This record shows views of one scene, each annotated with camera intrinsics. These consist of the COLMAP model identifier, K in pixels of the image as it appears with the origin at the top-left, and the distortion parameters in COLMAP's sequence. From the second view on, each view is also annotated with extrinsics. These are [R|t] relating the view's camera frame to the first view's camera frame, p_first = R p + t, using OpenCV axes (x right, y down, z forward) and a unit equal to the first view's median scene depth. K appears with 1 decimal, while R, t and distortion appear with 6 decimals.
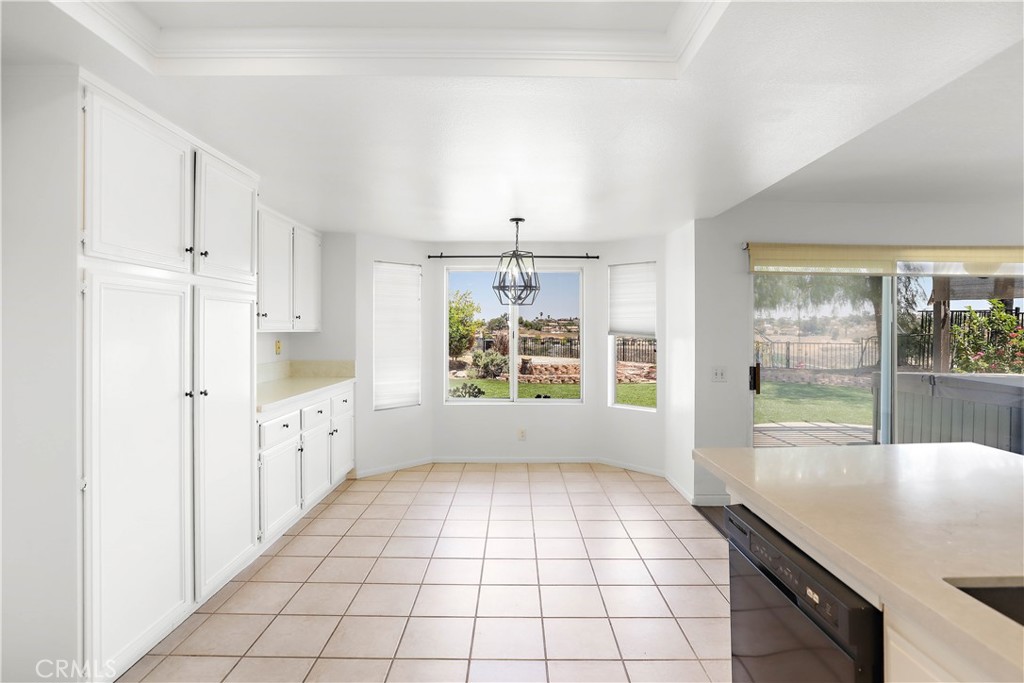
lens RADIAL K [[517.4, 0, 505.5], [0, 517.4, 334.2], [0, 0, 1]] dist [-0.018009, 0.005759]
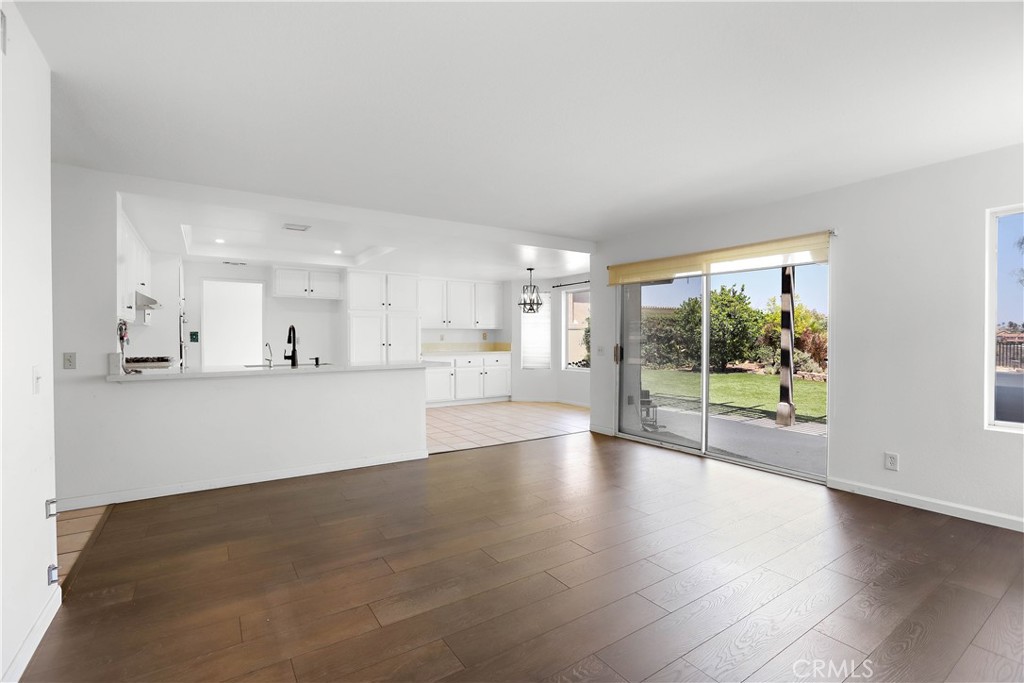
lens RADIAL K [[471.8, 0, 514.2], [0, 471.8, 338.2], [0, 0, 1]] dist [-0.028783, 0.006808]
pose [[0.550159, -0.001485, -0.835059, 1.333412], [-0.000272, 0.999998, -0.001958, 0.038456], [0.835060, 0.001305, 0.550157, -0.017999]]
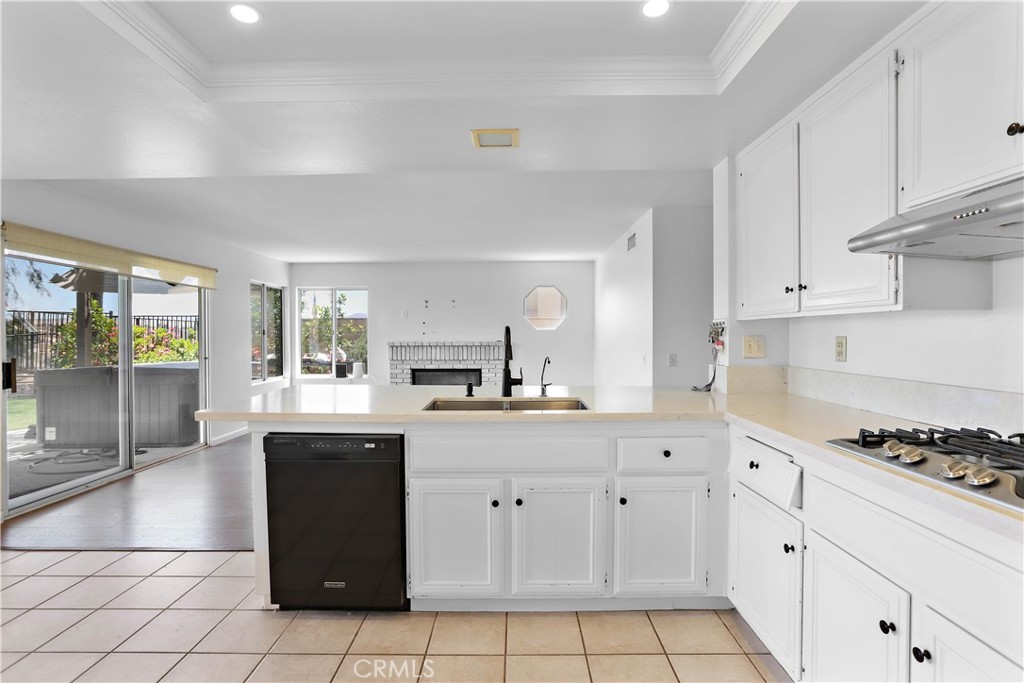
lens RADIAL K [[517.4, 0, 509.2], [0, 517.4, 342.1], [0, 0, 1]] dist [-0.018009, 0.005759]
pose [[0.029861, -0.018099, 0.999390, -0.333875], [0.012027, 0.999770, 0.017747, 0.021218], [-0.999482, 0.011490, 0.030072, 0.100432]]
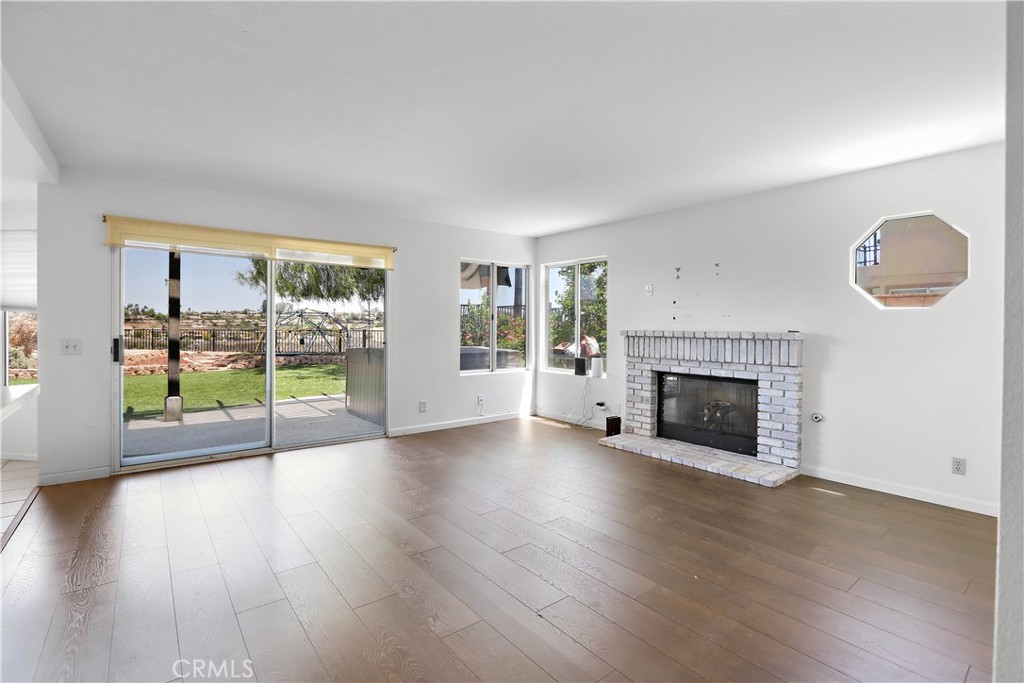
lens RADIAL K [[471.8, 0, 508.8], [0, 471.8, 334.7], [0, 0, 1]] dist [-0.028783, 0.006808]
pose [[0.796068, -0.010819, 0.605110, 0.491126], [0.003669, 0.999908, 0.013051, 0.041794], [-0.605196, -0.008169, 0.796035, -0.168249]]
